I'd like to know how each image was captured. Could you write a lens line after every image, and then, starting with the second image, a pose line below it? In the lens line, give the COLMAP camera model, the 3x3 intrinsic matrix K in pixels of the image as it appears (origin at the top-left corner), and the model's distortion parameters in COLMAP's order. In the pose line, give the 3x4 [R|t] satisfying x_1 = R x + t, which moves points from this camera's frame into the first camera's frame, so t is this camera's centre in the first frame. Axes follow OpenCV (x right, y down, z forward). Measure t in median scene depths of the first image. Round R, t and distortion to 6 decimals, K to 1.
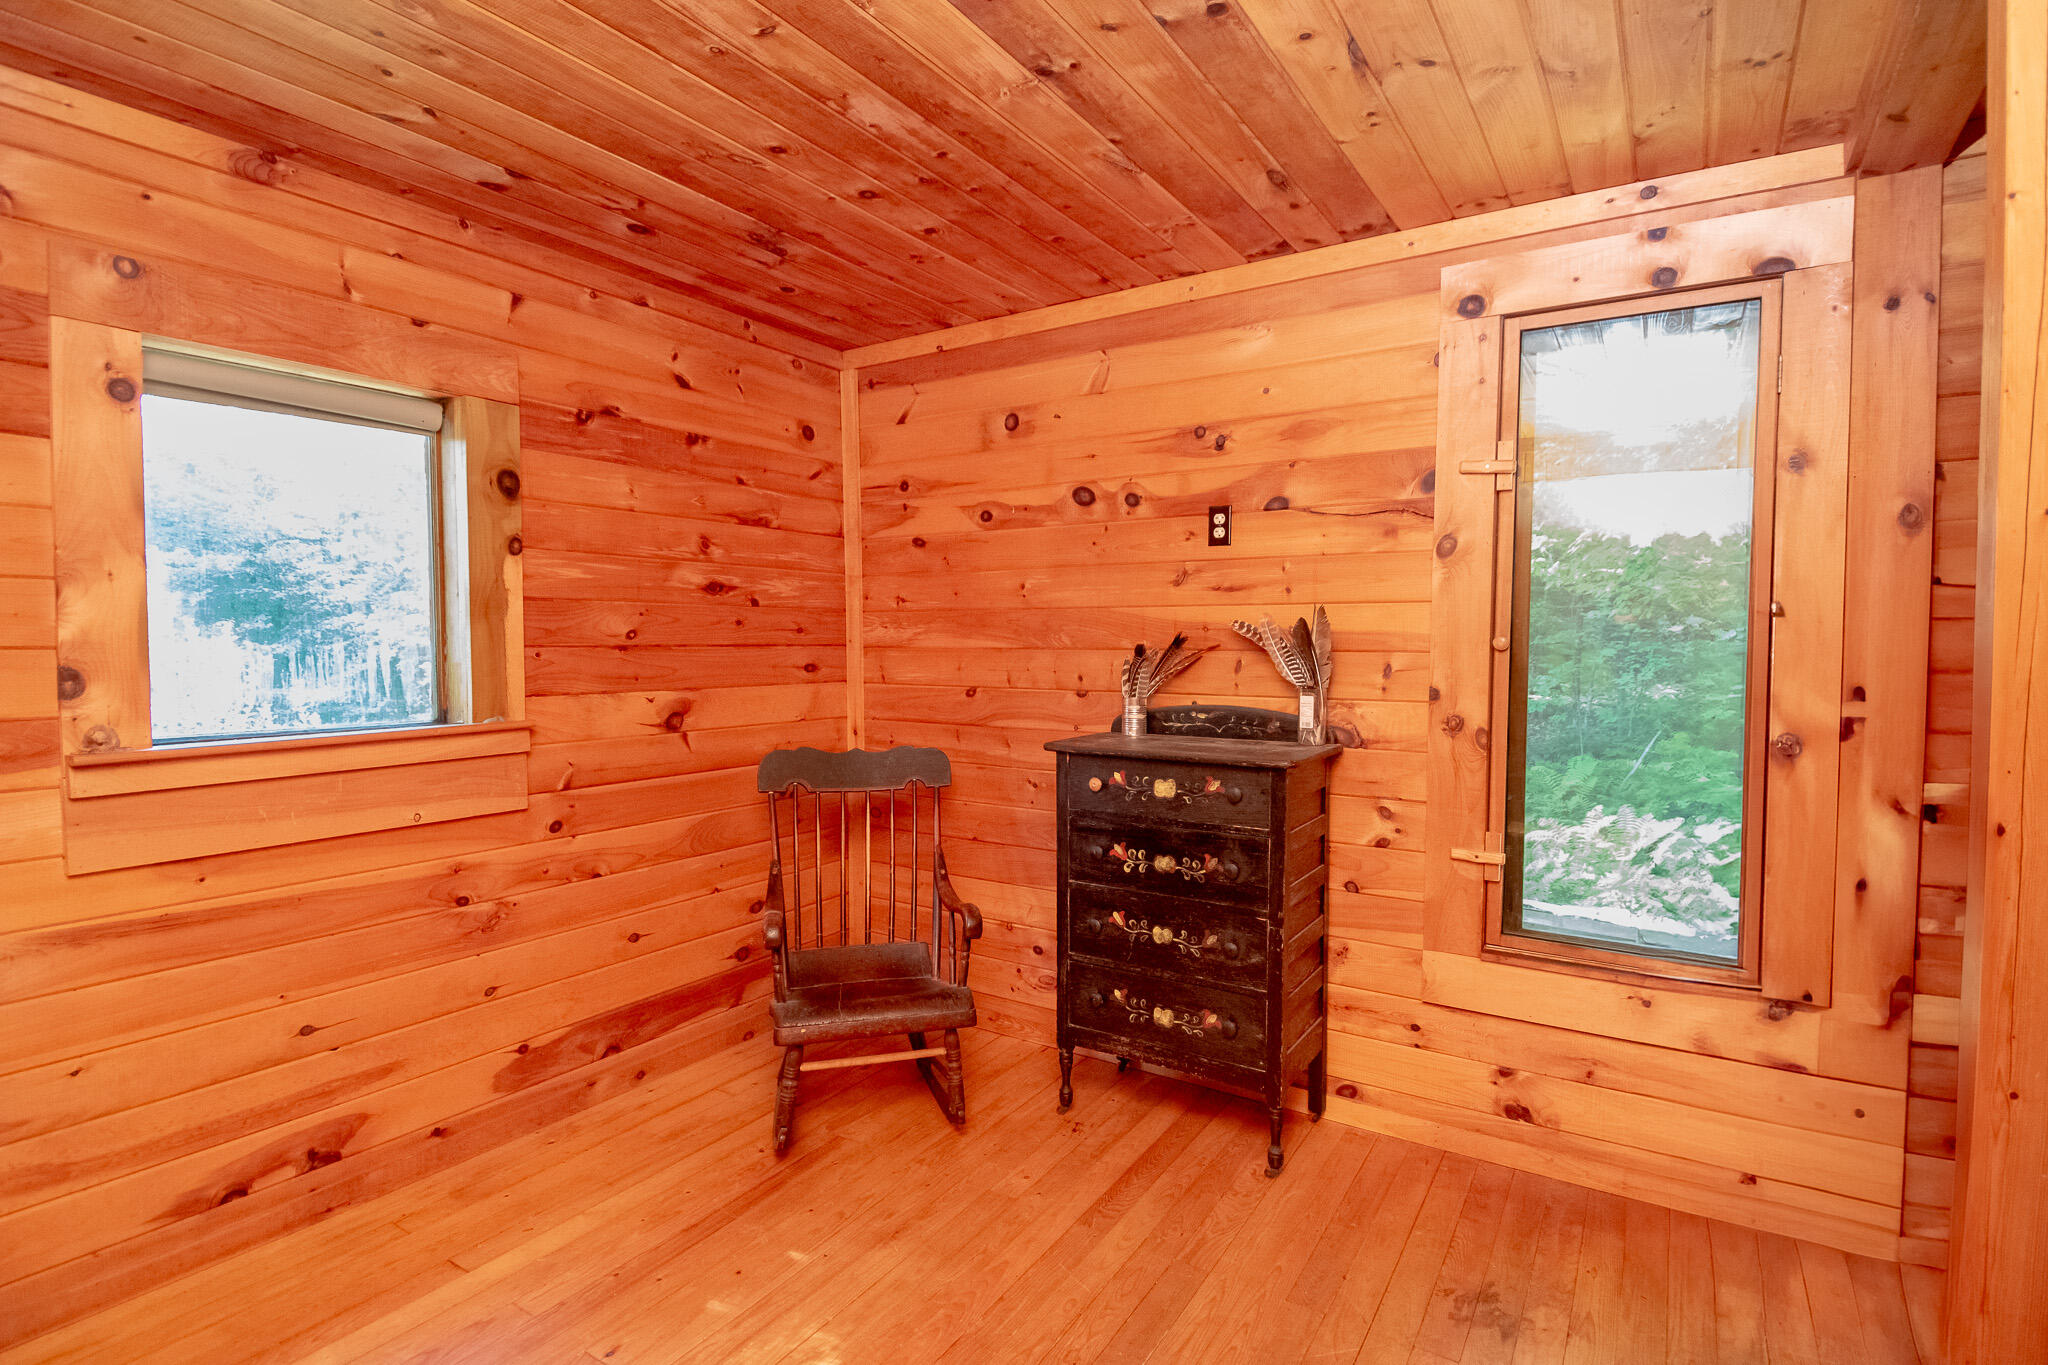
lens RADIAL K [[1038.8, 0, 1036.7], [0, 1038.8, 687.4], [0, 0, 1]] dist [0.029608, -0.031966]
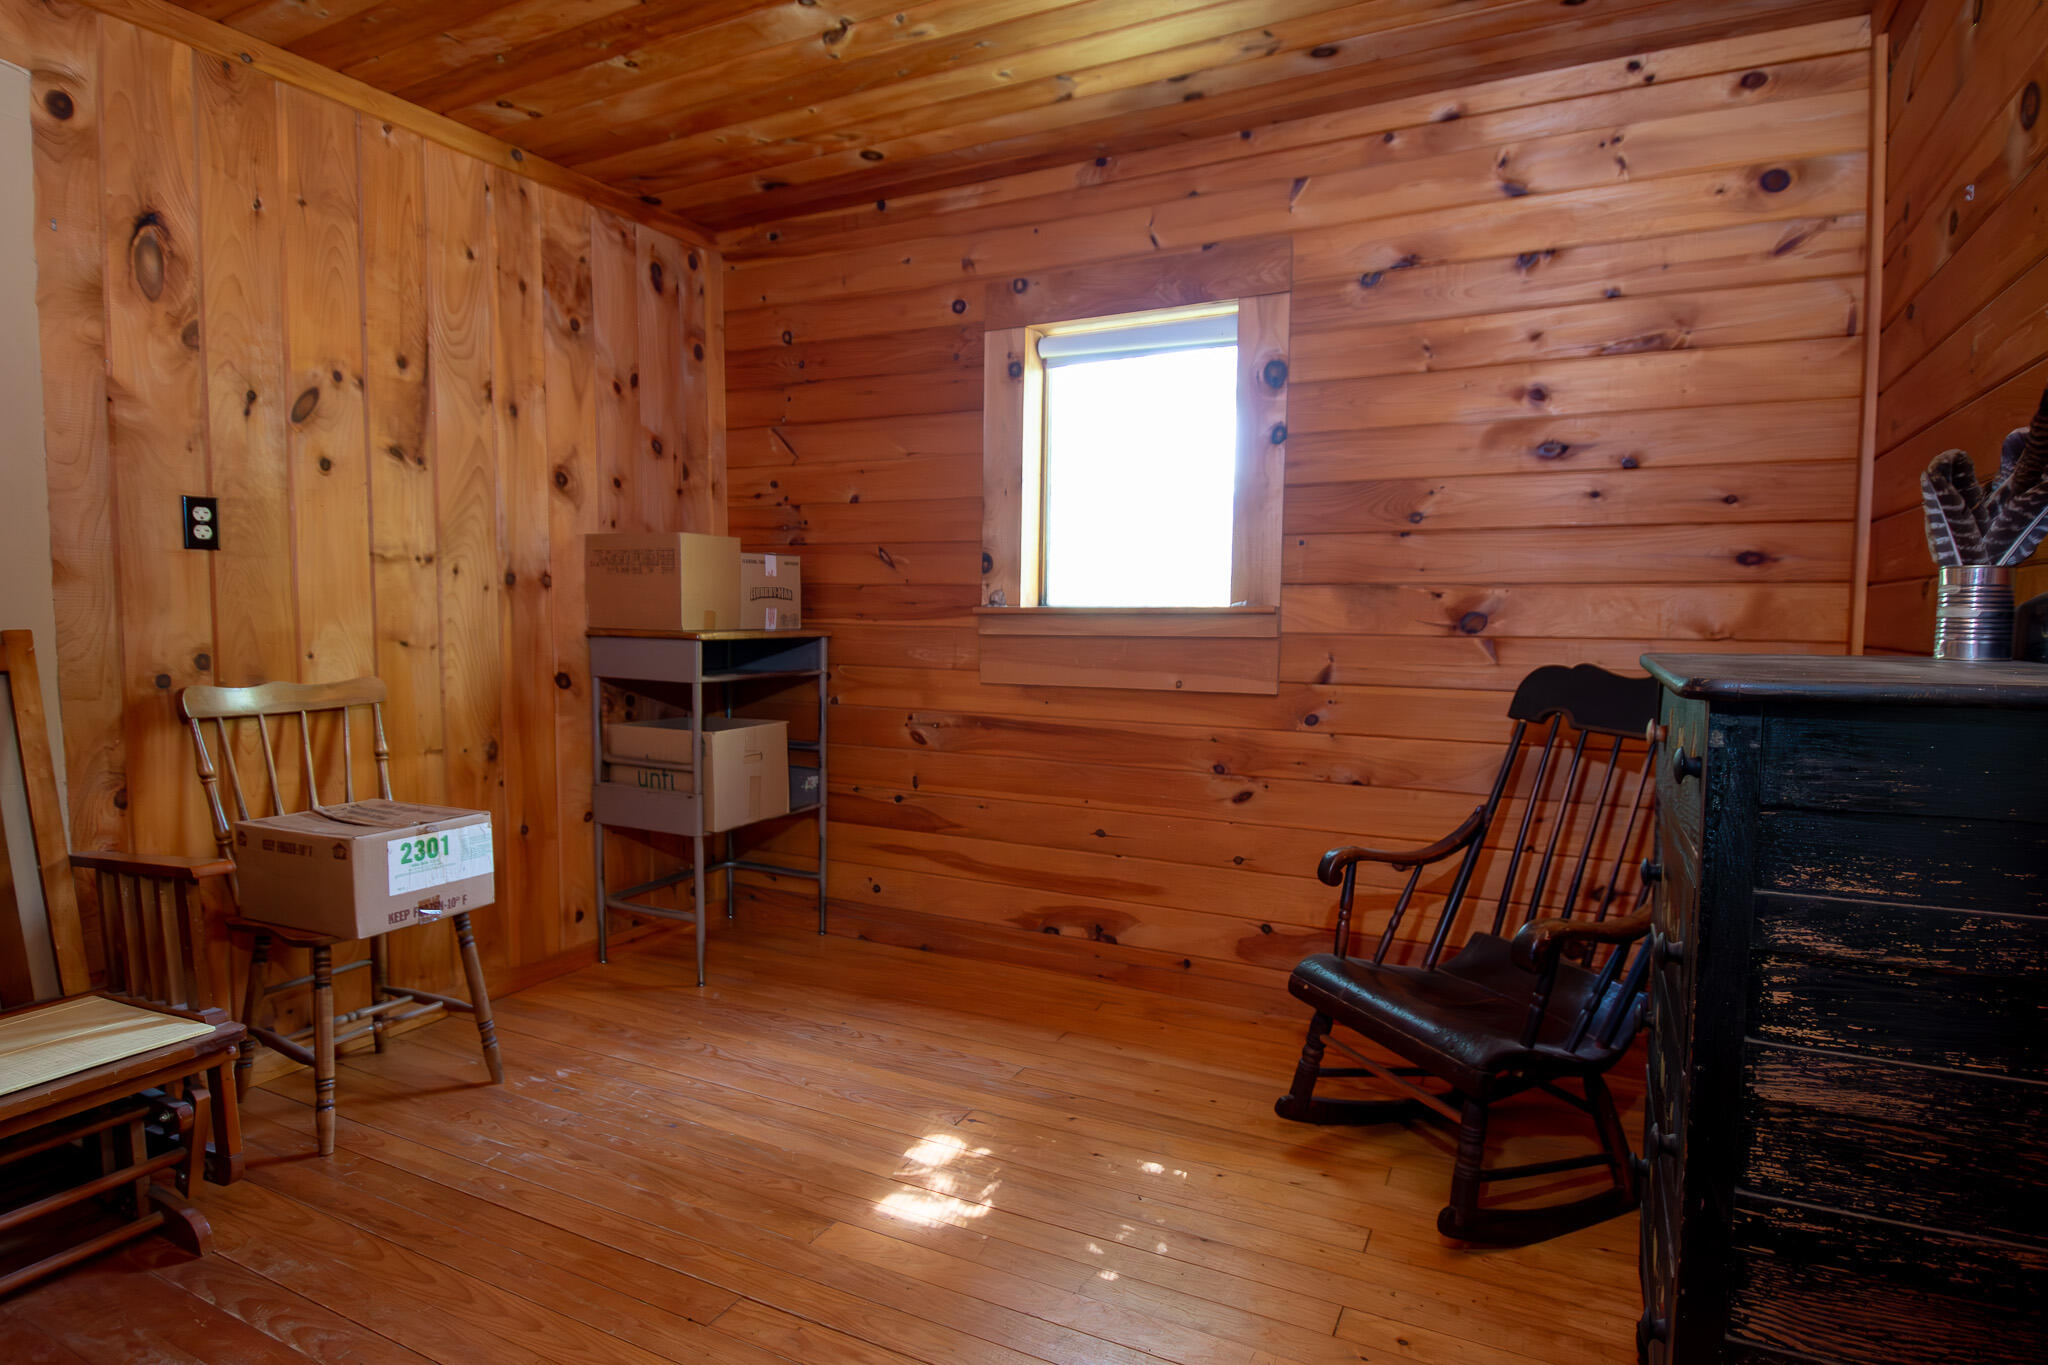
lens RADIAL K [[1038.8, 0, 1036.7], [0, 1038.8, 687.4], [0, 0, 1]] dist [0.029608, -0.031966]
pose [[0.102701, 0.067794, -0.992399, 0.541704], [-0.058360, 0.996367, 0.062025, 0.065735], [0.992999, 0.051547, 0.106284, 0.728393]]
